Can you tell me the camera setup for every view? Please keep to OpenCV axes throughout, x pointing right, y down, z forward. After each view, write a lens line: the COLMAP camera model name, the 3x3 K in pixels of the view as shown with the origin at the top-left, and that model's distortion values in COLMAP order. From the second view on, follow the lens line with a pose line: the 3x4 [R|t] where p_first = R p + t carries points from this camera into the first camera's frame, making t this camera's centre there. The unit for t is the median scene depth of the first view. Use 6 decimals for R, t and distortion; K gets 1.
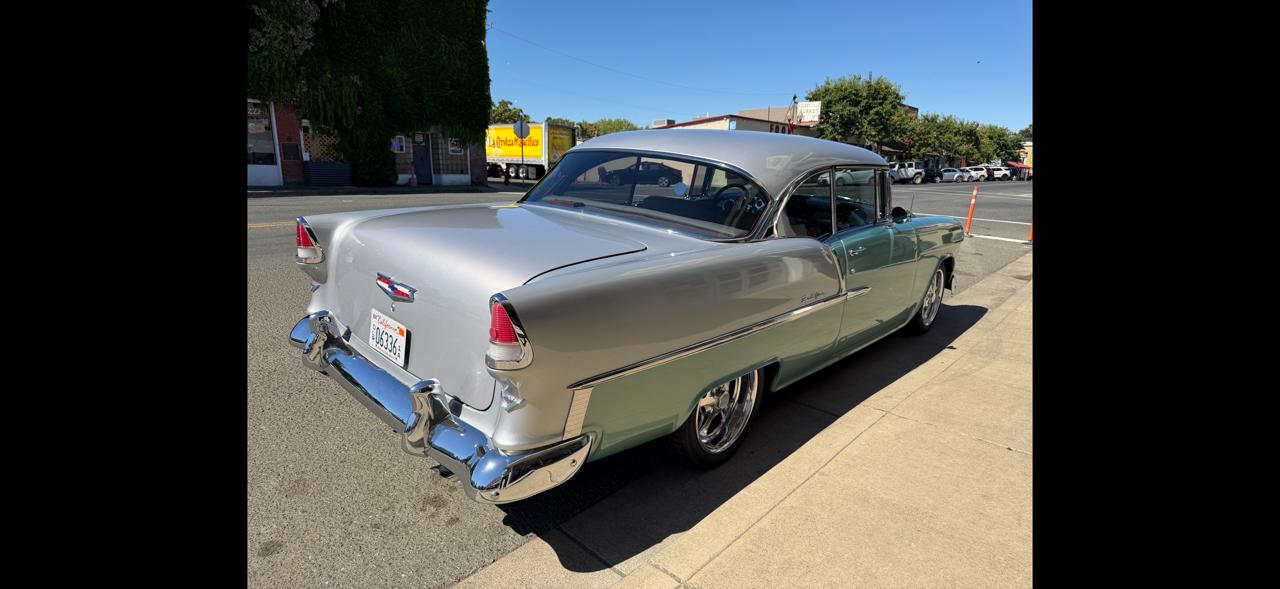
lens RADIAL K [[561.0, 0, 643.1], [0, 561.0, 293.8], [0, 0, 1]] dist [-0.001408, -0.000016]
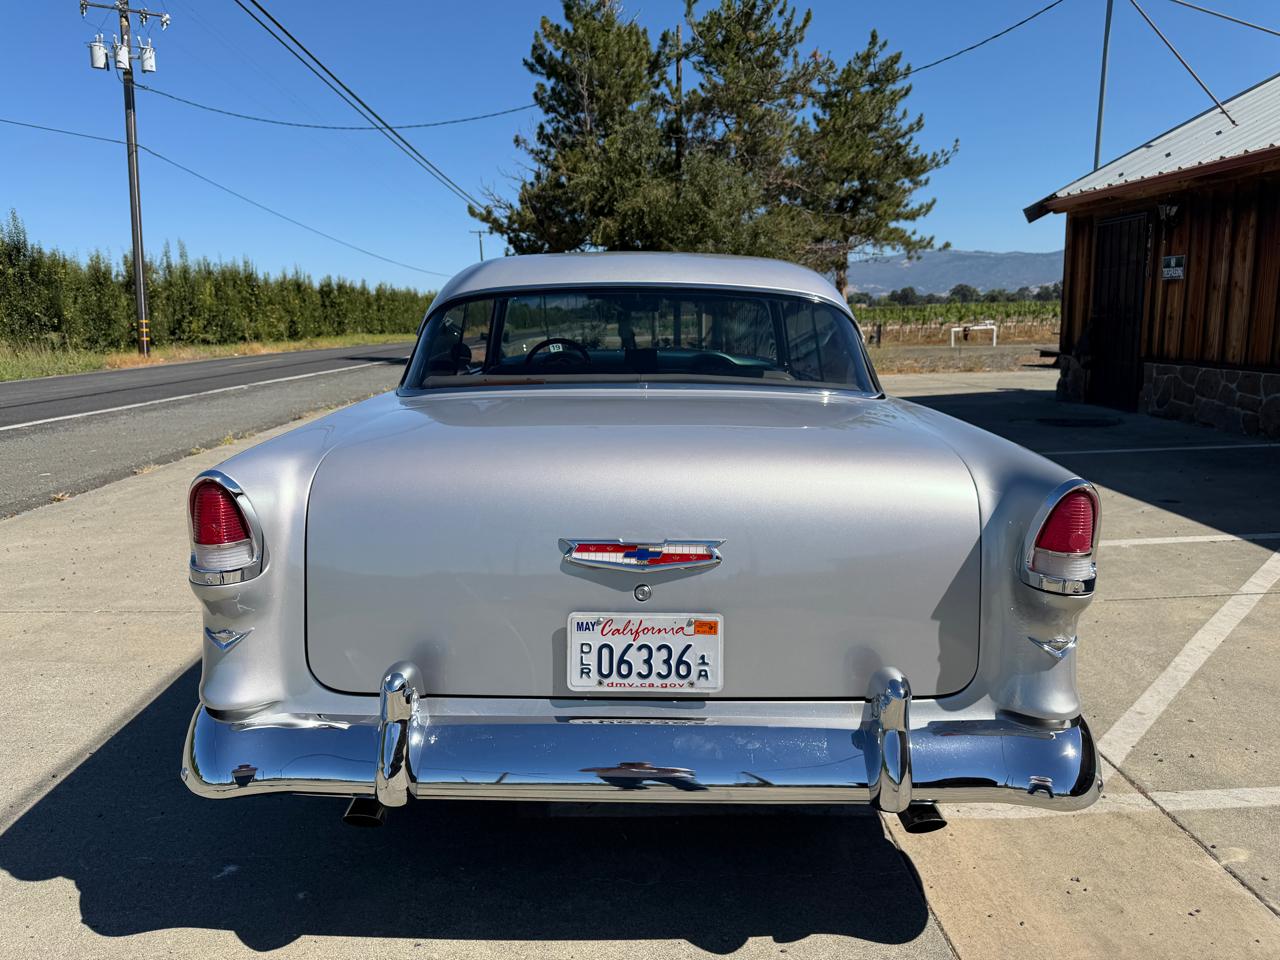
lens RADIAL K [[910.5, 0, 641.0], [0, 910.5, 483.2], [0, 0, 1]] dist [0.025041, -0.031098]
pose [[0.728559, -0.180277, 0.660834, -0.963091], [0.213565, 0.976439, 0.030922, -0.097480], [-0.650839, 0.118603, 0.749895, 0.367064]]
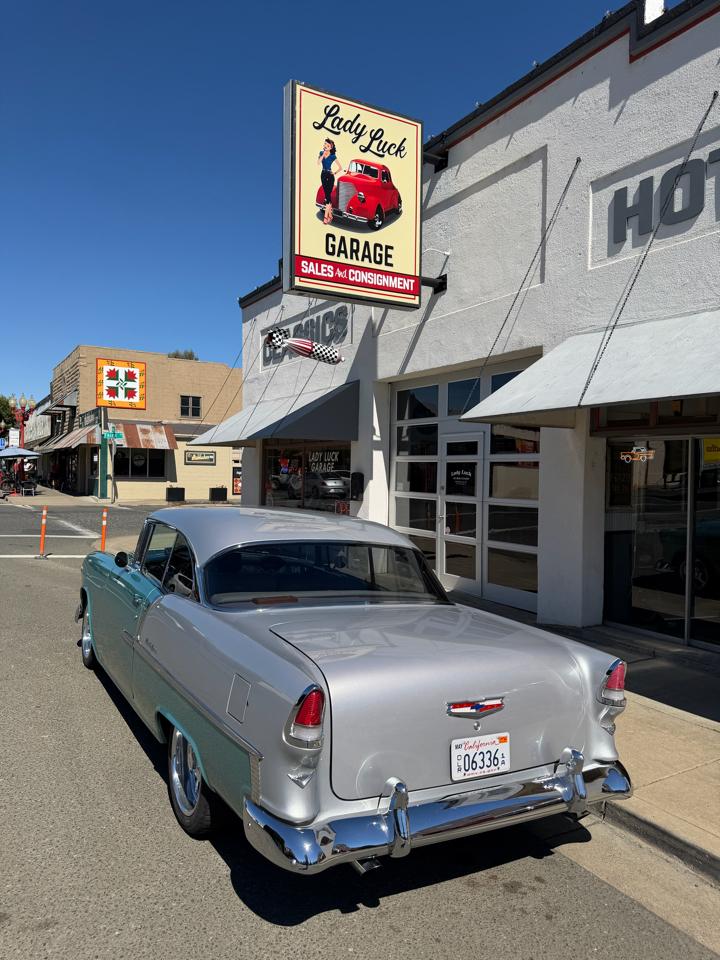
lens RADIAL K [[682.9, 0, 364.2], [0, 682.9, 488.8], [0, 0, 1]] dist [0.025041, -0.031098]
pose [[0.297231, -0.042493, 0.953859, -1.714164], [0.196914, 0.980261, -0.017691, -0.432512], [-0.934280, 0.193087, 0.299732, 0.715355]]
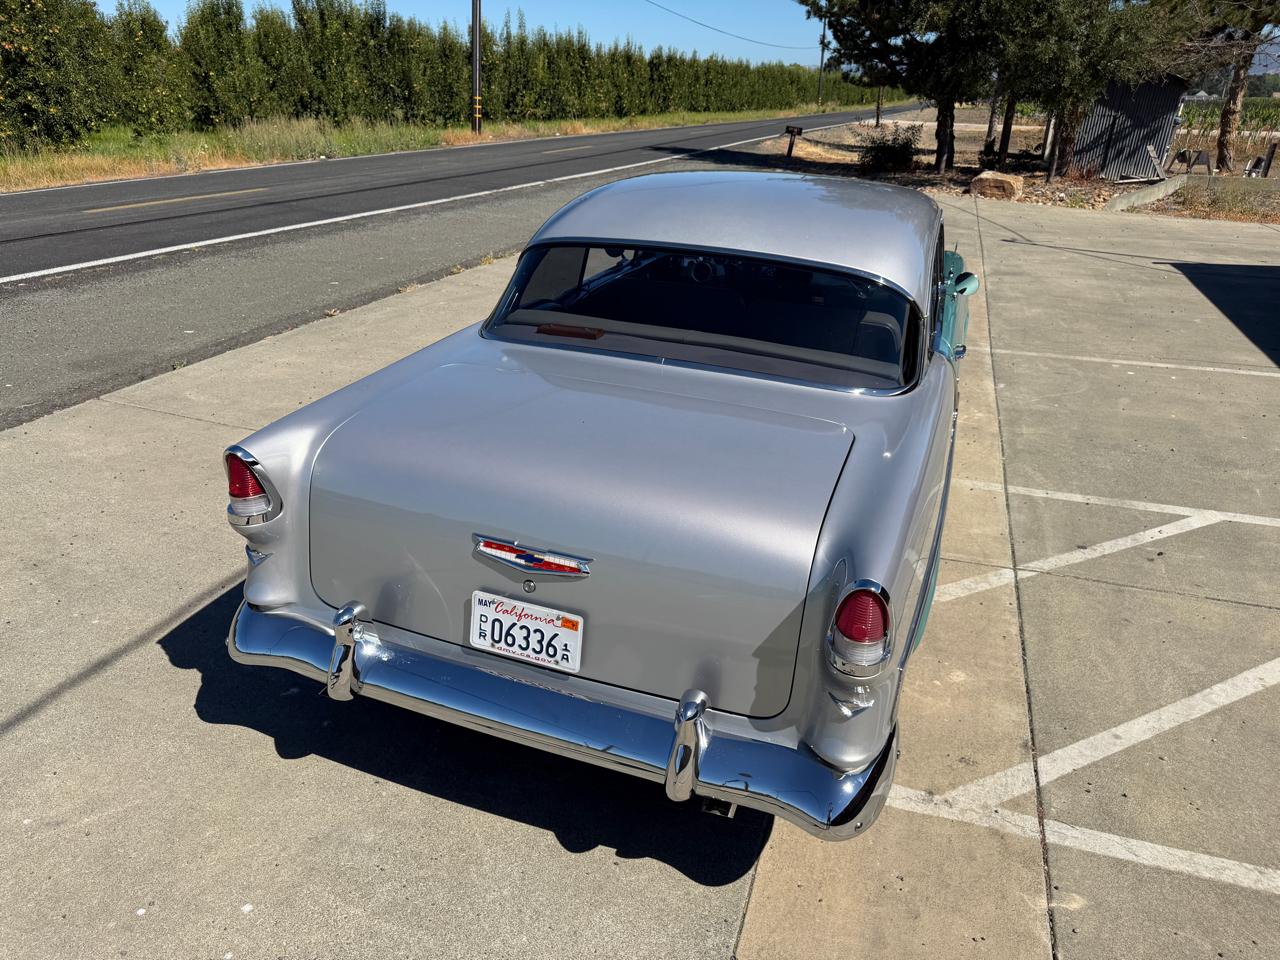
lens RADIAL K [[910.5, 0, 641.4], [0, 910.5, 485.4], [0, 0, 1]] dist [0.025041, -0.031098]
pose [[0.921087, -0.176232, 0.347190, -0.660264], [0.109699, 0.973039, 0.202881, -0.280616], [-0.373584, -0.148785, 0.915586, 0.020594]]
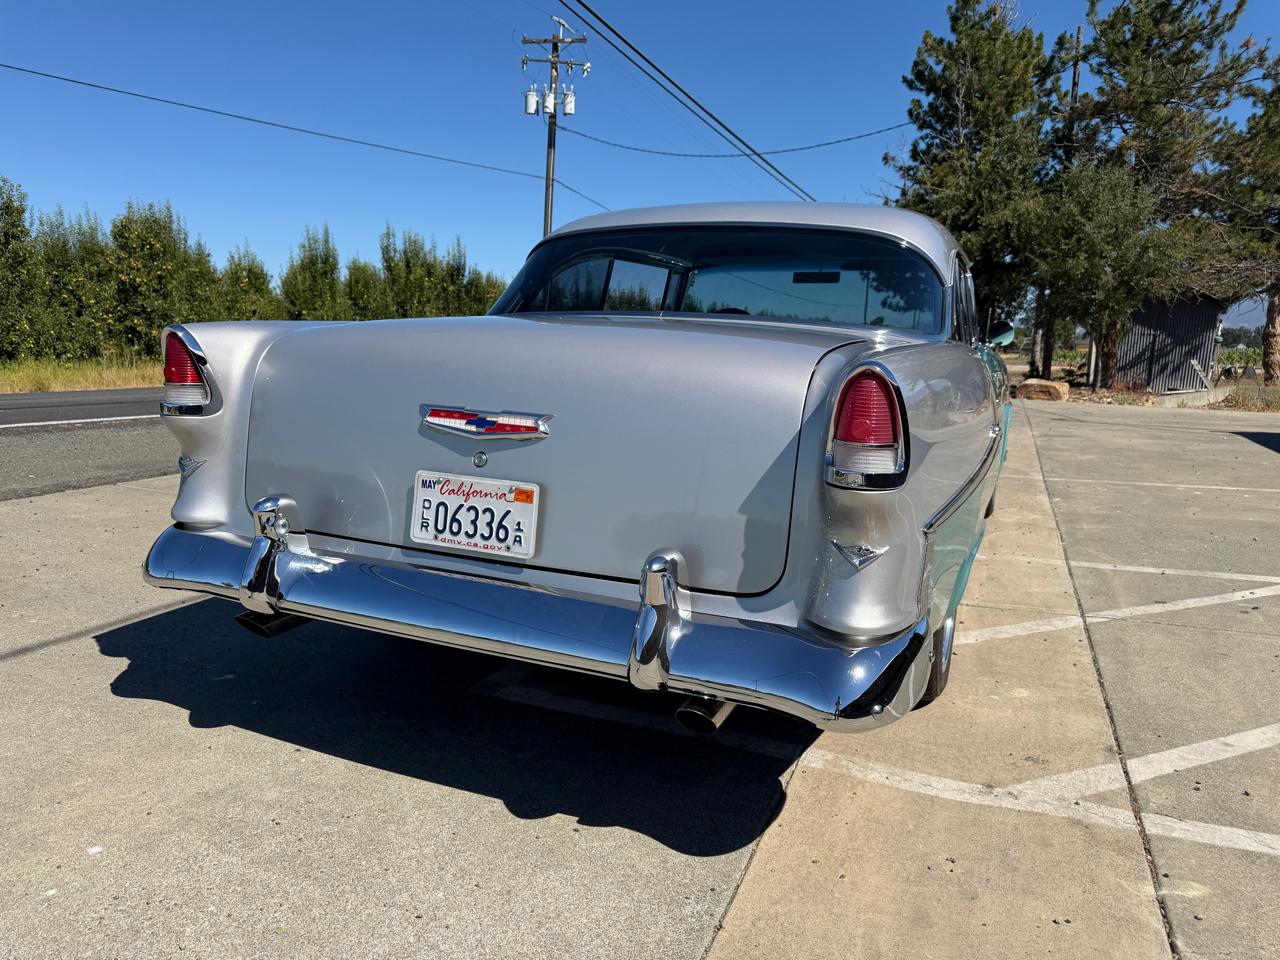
lens RADIAL K [[910.5, 0, 648.1], [0, 910.5, 487.3], [0, 0, 1]] dist [0.025041, -0.031098]
pose [[0.941548, -0.080133, 0.327211, -0.576969], [0.105122, 0.992685, -0.059382, 0.119303], [-0.320059, 0.090308, 0.943084, 0.117110]]
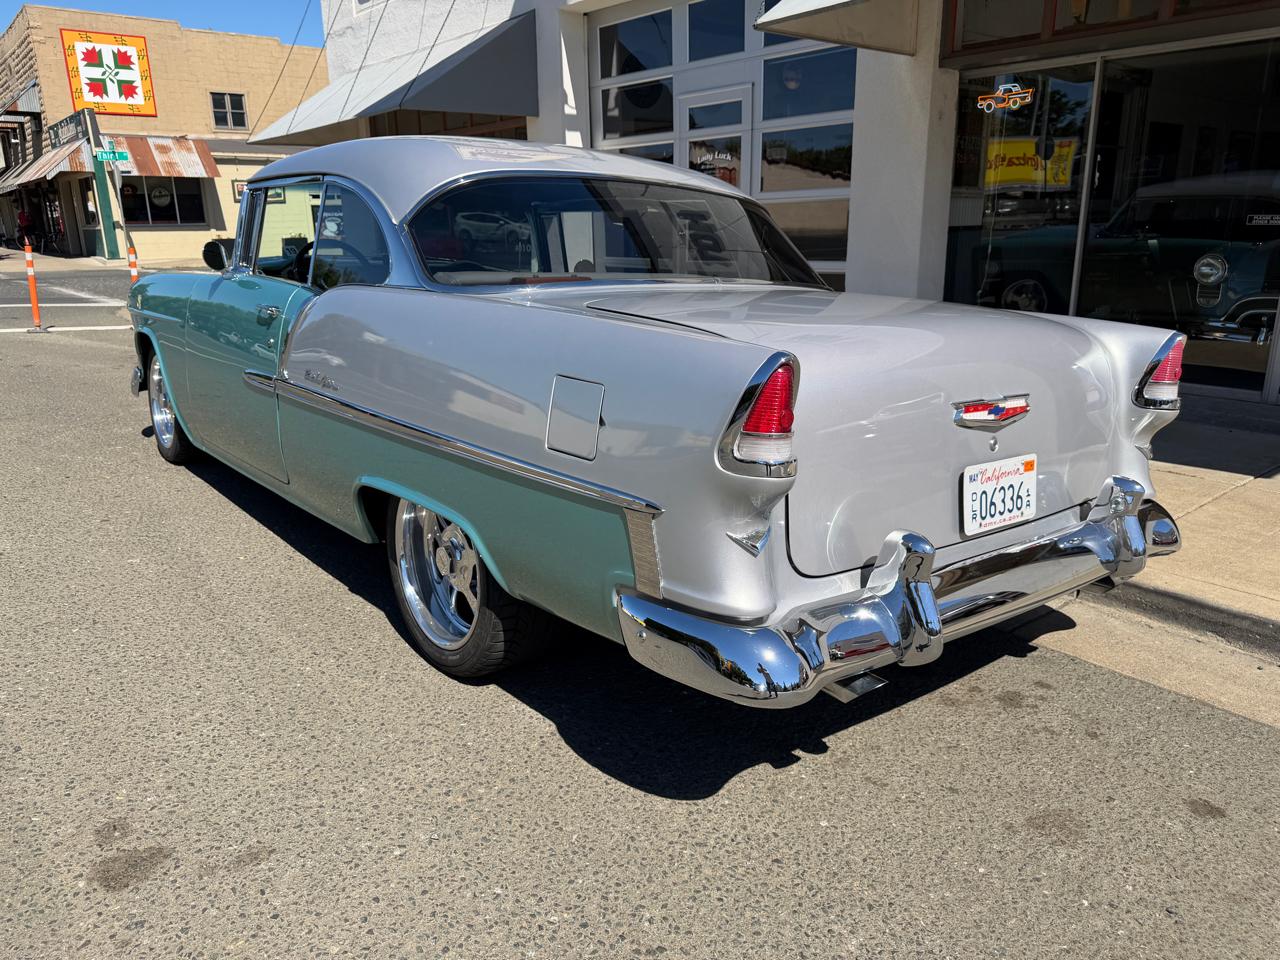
lens RADIAL K [[910.5, 0, 650.7], [0, 910.5, 493.2], [0, 0, 1]] dist [0.025041, -0.031098]
pose [[0.139444, -0.307205, 0.941372, -1.406531], [0.230202, 0.934671, 0.270919, -0.269401], [-0.963100, 0.178928, 0.201054, 1.152268]]
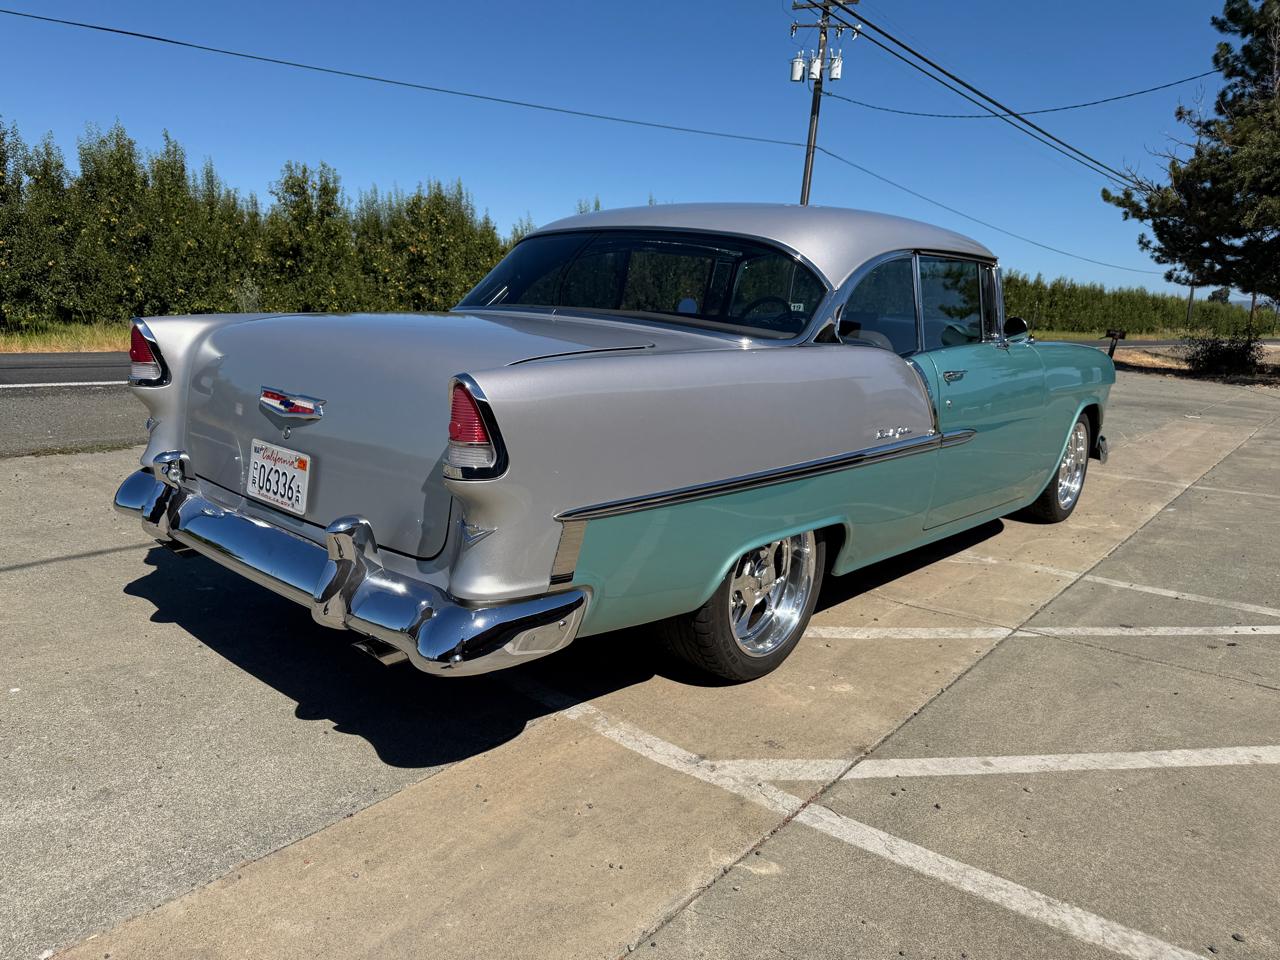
lens RADIAL K [[910.5, 0, 648.3], [0, 910.5, 487.4], [0, 0, 1]] dist [0.025041, -0.031098]
pose [[0.999306, -0.015153, 0.034041, -0.043132], [0.016619, 0.998928, -0.043212, 0.144399], [-0.033350, 0.043747, 0.998486, -0.124082]]
